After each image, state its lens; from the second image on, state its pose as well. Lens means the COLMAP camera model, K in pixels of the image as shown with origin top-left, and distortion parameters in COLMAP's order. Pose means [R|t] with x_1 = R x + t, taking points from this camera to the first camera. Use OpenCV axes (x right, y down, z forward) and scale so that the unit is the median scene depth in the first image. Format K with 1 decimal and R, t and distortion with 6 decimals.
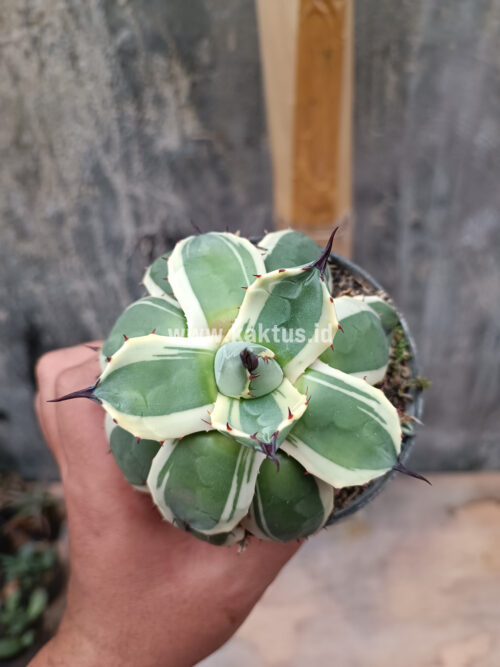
lens RADIAL K [[515.3, 0, 237.7], [0, 515.3, 333.8], [0, 0, 1]] dist [-0.005308, 0.001678]
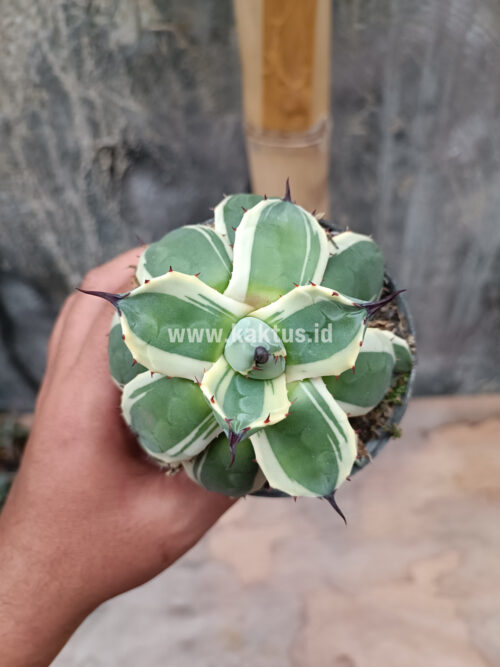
lens RADIAL K [[445.6, 0, 250.5], [0, 445.6, 338.0], [0, 0, 1]] dist [0.038595, -0.052766]
pose [[0.999658, -0.012378, 0.023015, 0.057661], [0.009537, 0.992764, 0.119700, 0.052087], [-0.024331, -0.119440, 0.992543, 0.168840]]
